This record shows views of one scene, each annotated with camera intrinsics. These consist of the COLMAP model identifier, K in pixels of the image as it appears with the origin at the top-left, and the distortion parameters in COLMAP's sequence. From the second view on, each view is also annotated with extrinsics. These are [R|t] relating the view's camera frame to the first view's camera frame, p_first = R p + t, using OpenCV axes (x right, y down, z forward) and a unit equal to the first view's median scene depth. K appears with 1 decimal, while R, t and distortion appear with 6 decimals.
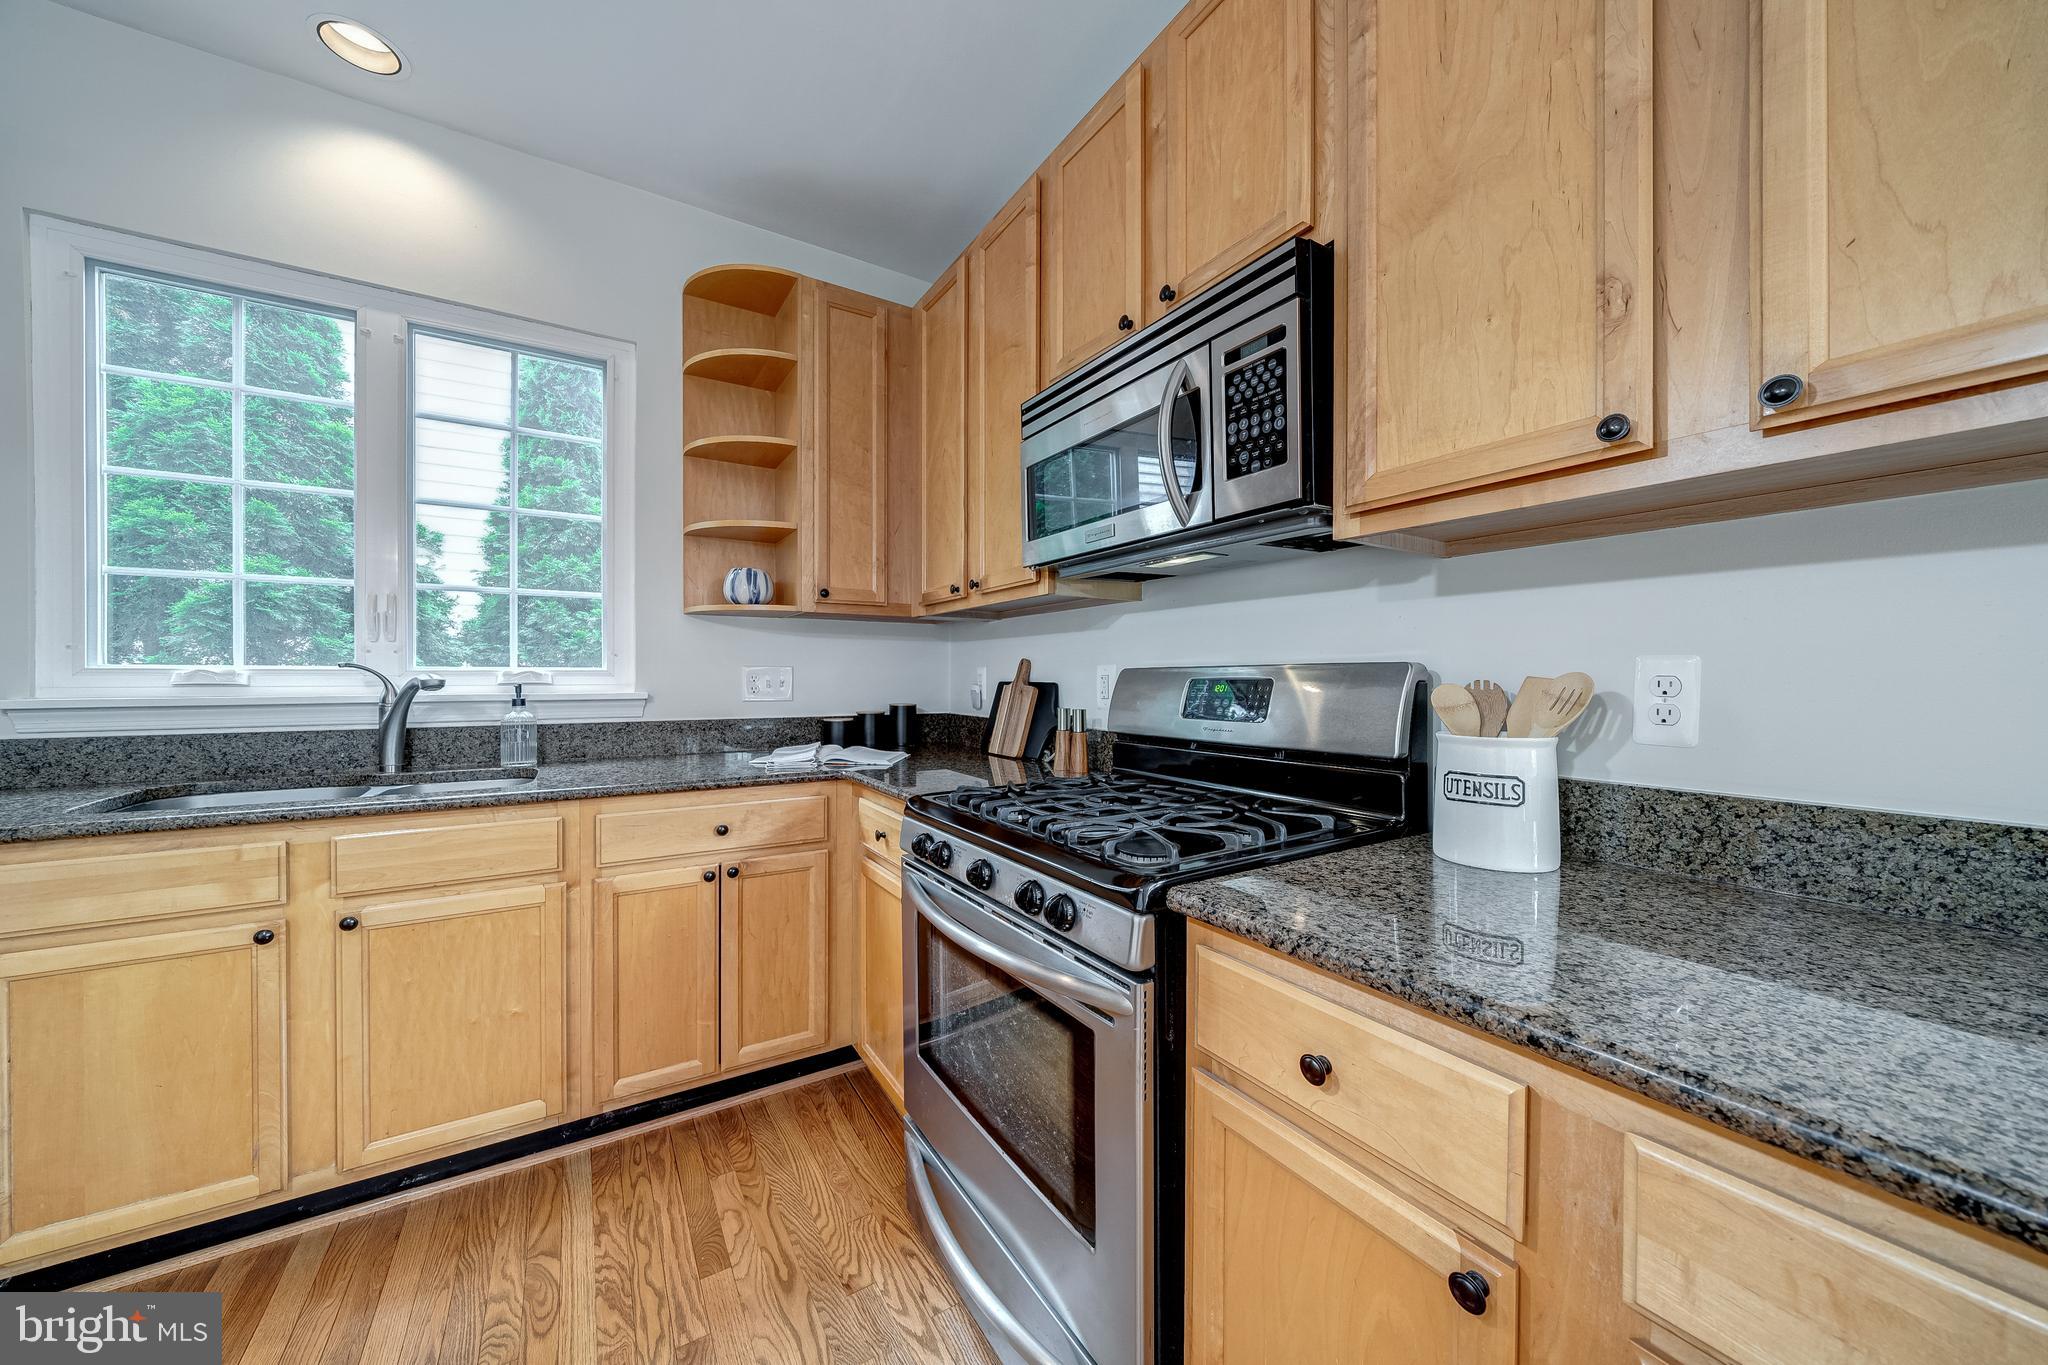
lens RADIAL K [[695.7, 0, 1034.9], [0, 695.7, 681.9], [0, 0, 1]] dist [-0.002319, -0.001092]
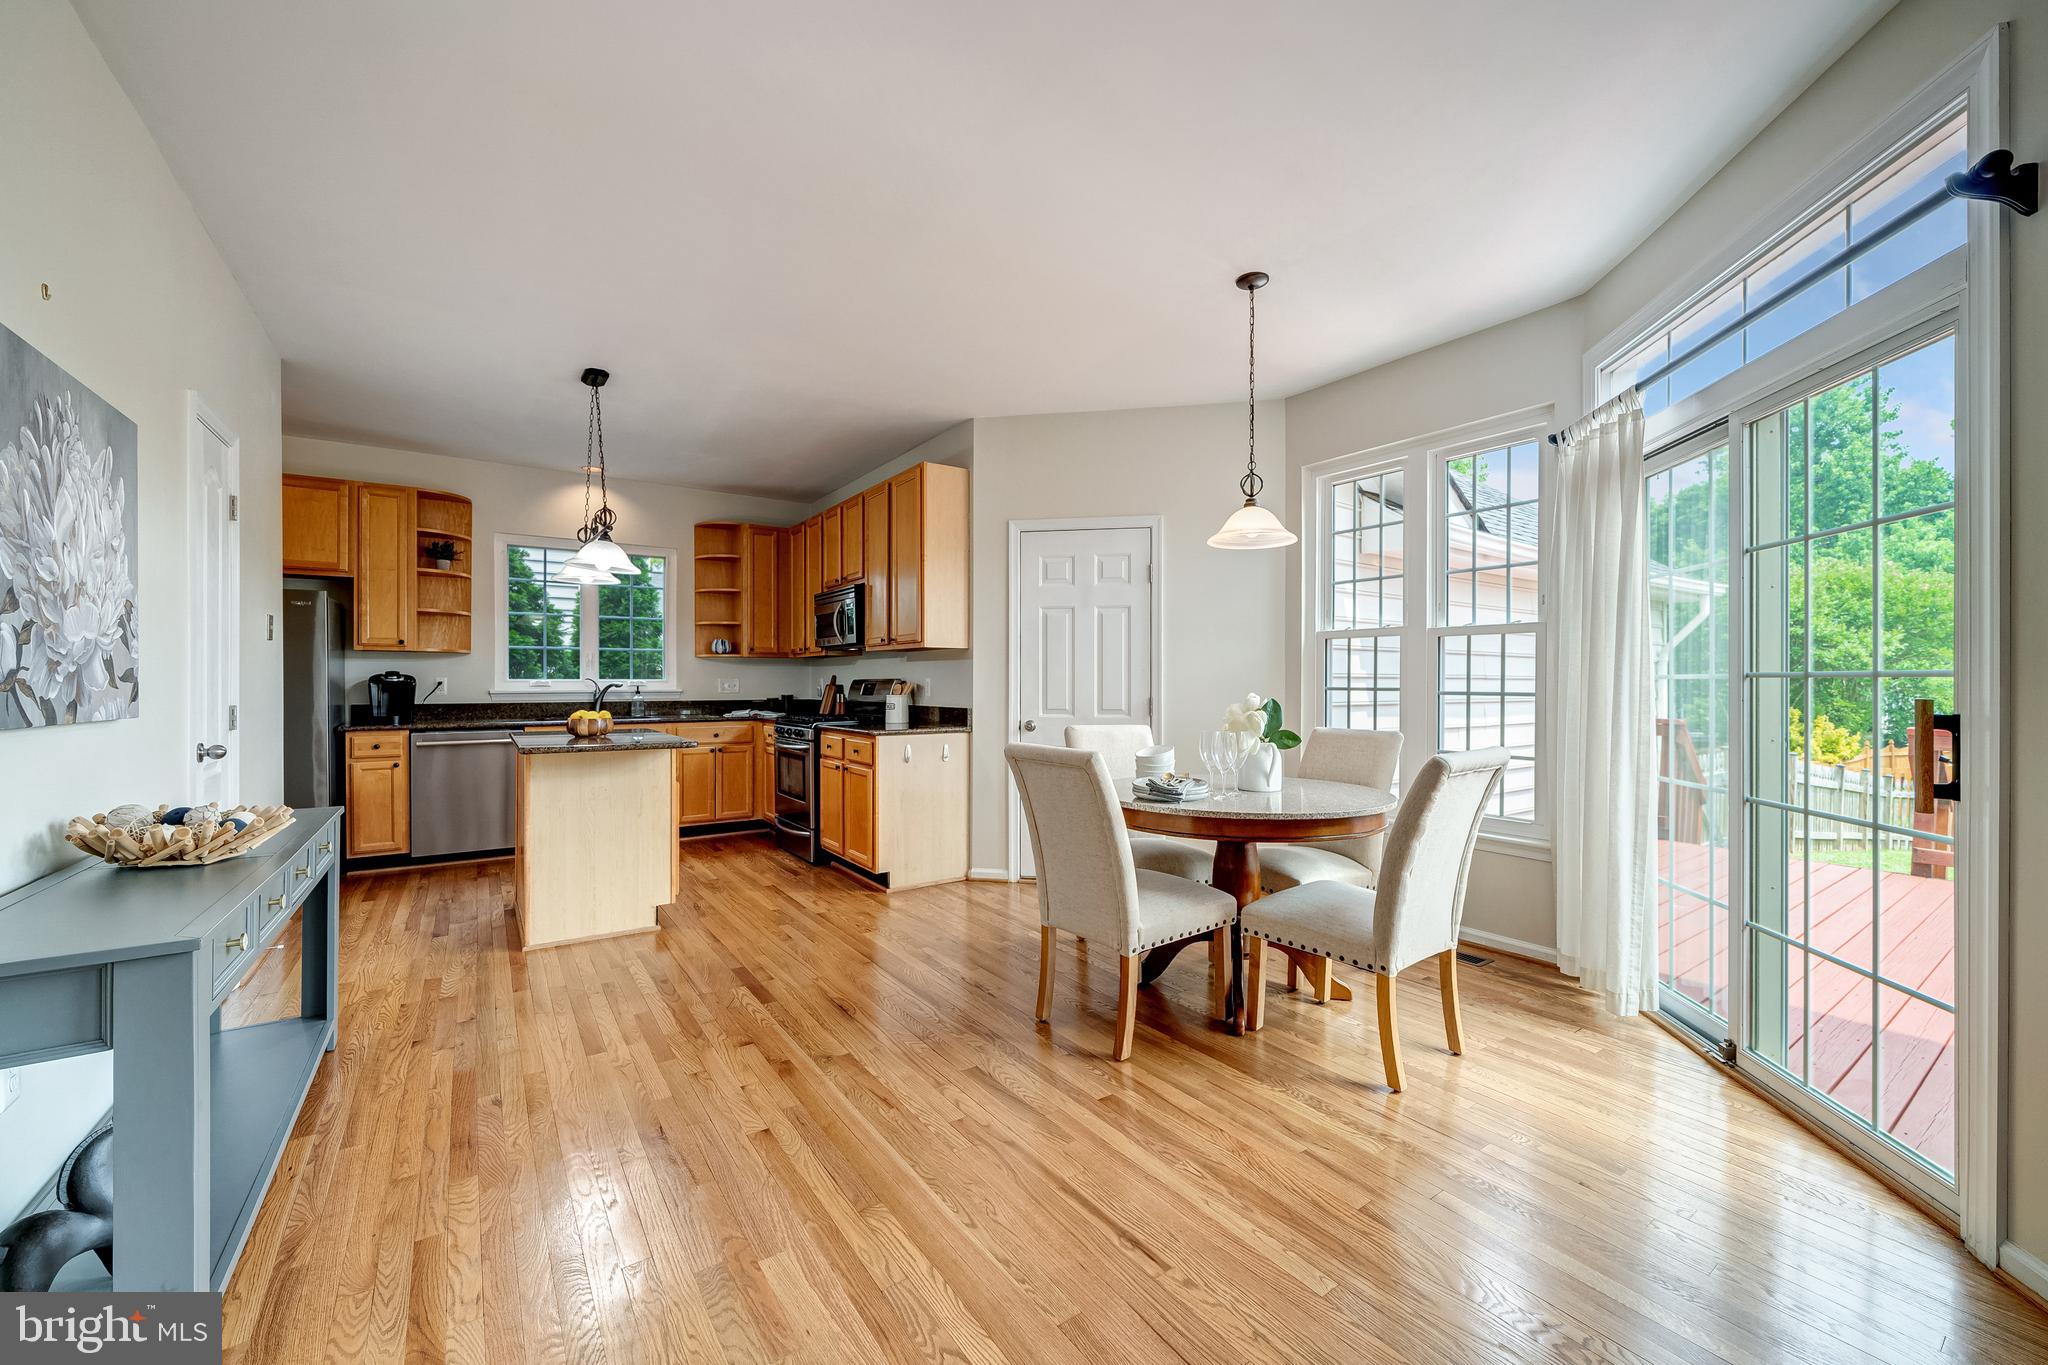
lens RADIAL K [[788.9, 0, 997.4], [0, 788.9, 684.1], [0, 0, 1]] dist [-0.001434, -0.000848]
pose [[0.999977, -0.002113, -0.006451, 0.727991], [0.002083, 0.999986, -0.004771, 0.016518], [0.006461, 0.004758, 0.999968, -2.230948]]
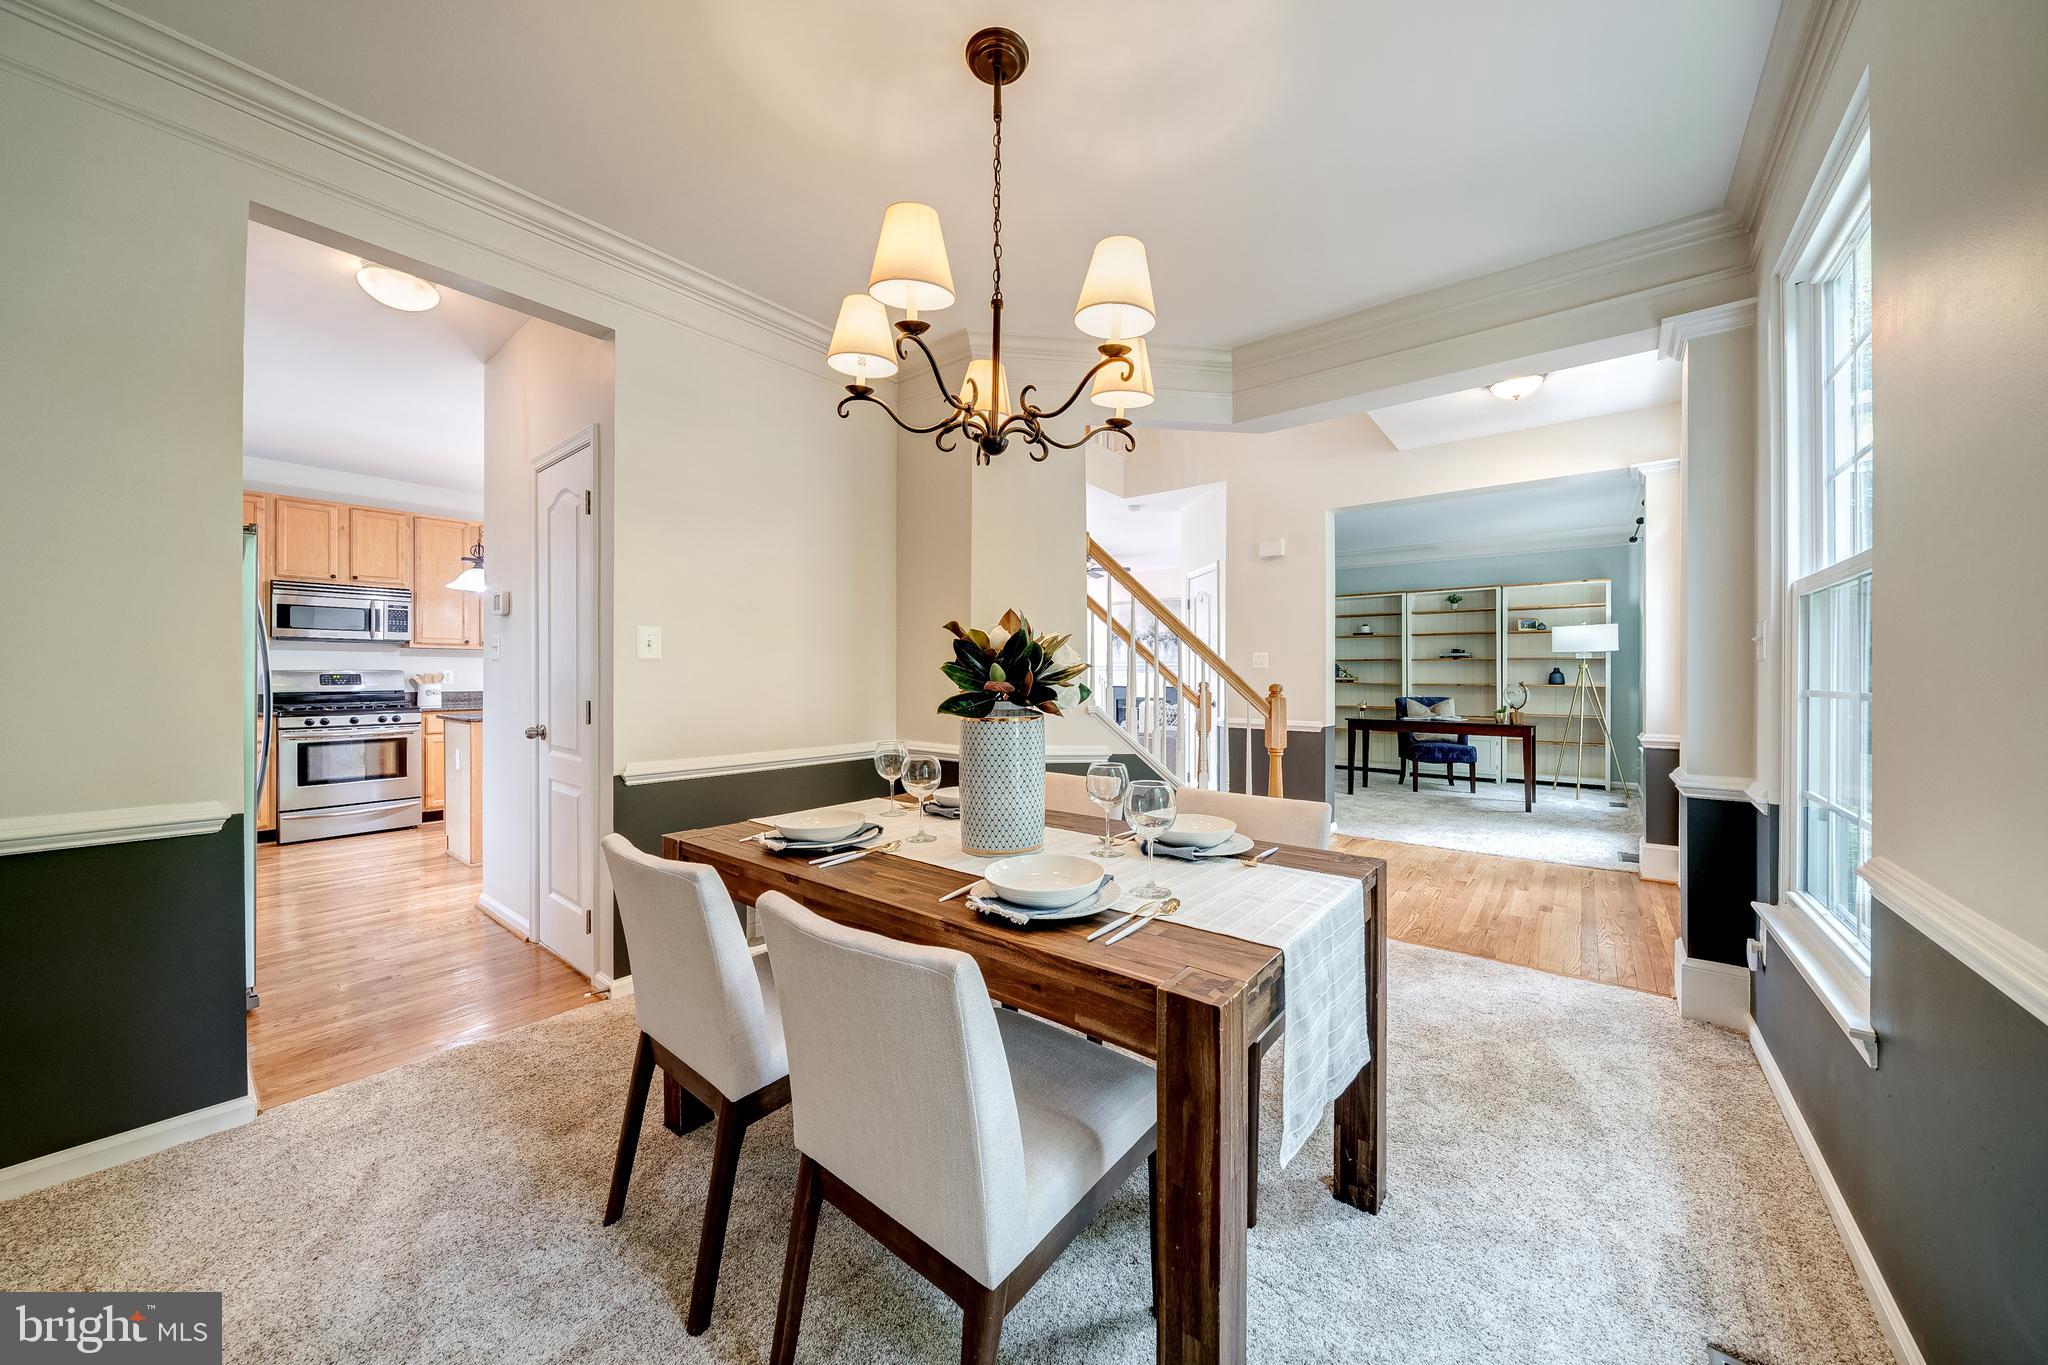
lens RADIAL K [[695.7, 0, 992.4], [0, 695.7, 675.4], [0, 0, 1]] dist [-0.002319, -0.001092]
pose [[-0.314967, -0.006597, 0.949080, -3.323255], [0.001706, 0.999970, 0.007517, -0.013273], [-0.949101, 0.003987, -0.314947, -0.848272]]
